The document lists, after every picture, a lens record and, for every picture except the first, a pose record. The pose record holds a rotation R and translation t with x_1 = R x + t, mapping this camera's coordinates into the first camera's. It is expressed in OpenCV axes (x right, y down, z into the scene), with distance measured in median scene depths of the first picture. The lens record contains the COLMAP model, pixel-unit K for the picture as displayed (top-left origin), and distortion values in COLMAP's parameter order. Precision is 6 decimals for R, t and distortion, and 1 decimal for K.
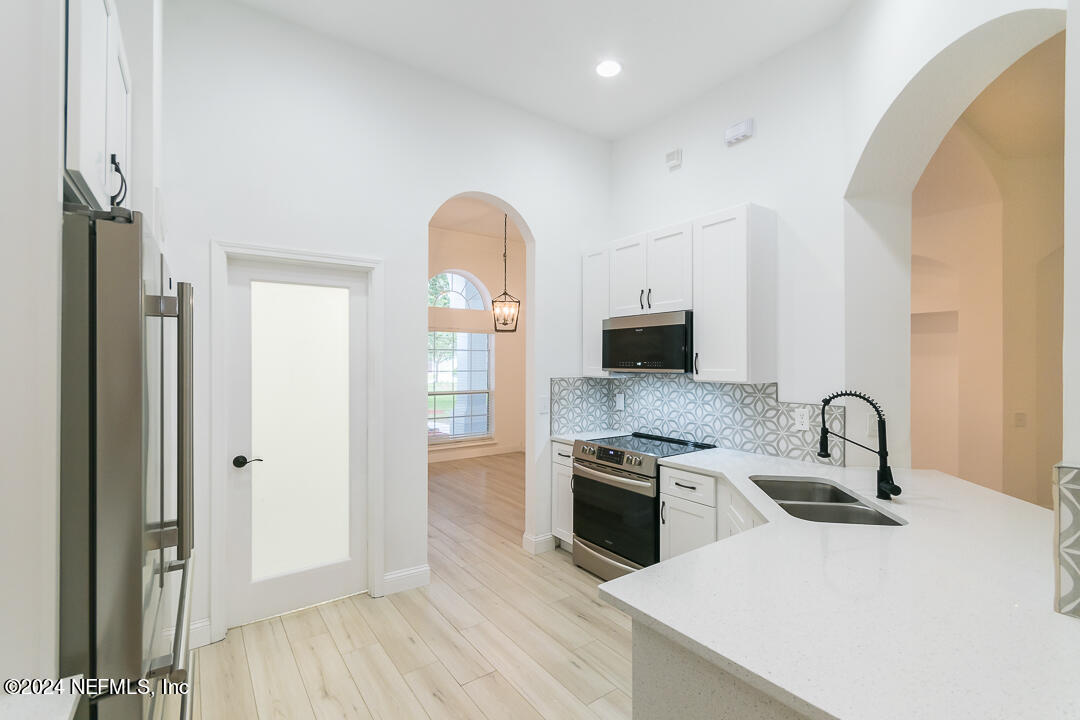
lens RADIAL K [[486.2, 0, 541.9], [0, 486.2, 360.5], [0, 0, 1]] dist [0.000981, 0.000059]
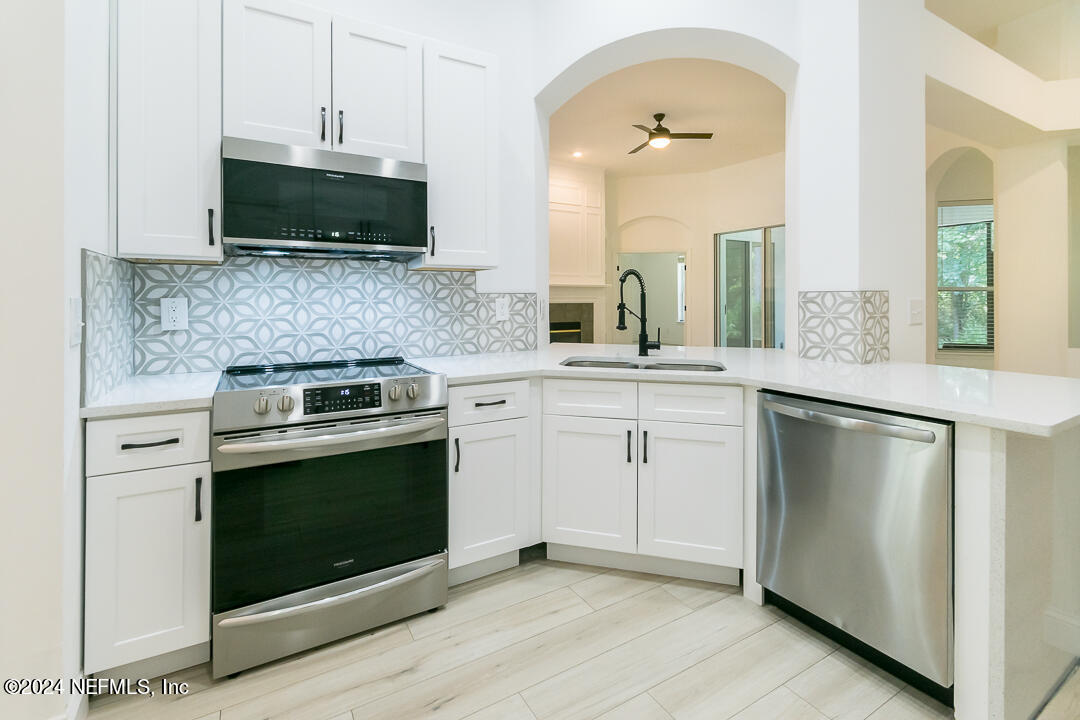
lens RADIAL K [[486.2, 0, 531.4], [0, 486.2, 294.6], [0, 0, 1]] dist [0.000981, 0.000059]
pose [[0.104935, 0.003808, 0.994472, -0.377017], [-0.002075, 0.999991, -0.003610, 0.085946], [-0.994477, -0.001685, 0.104942, 0.761033]]
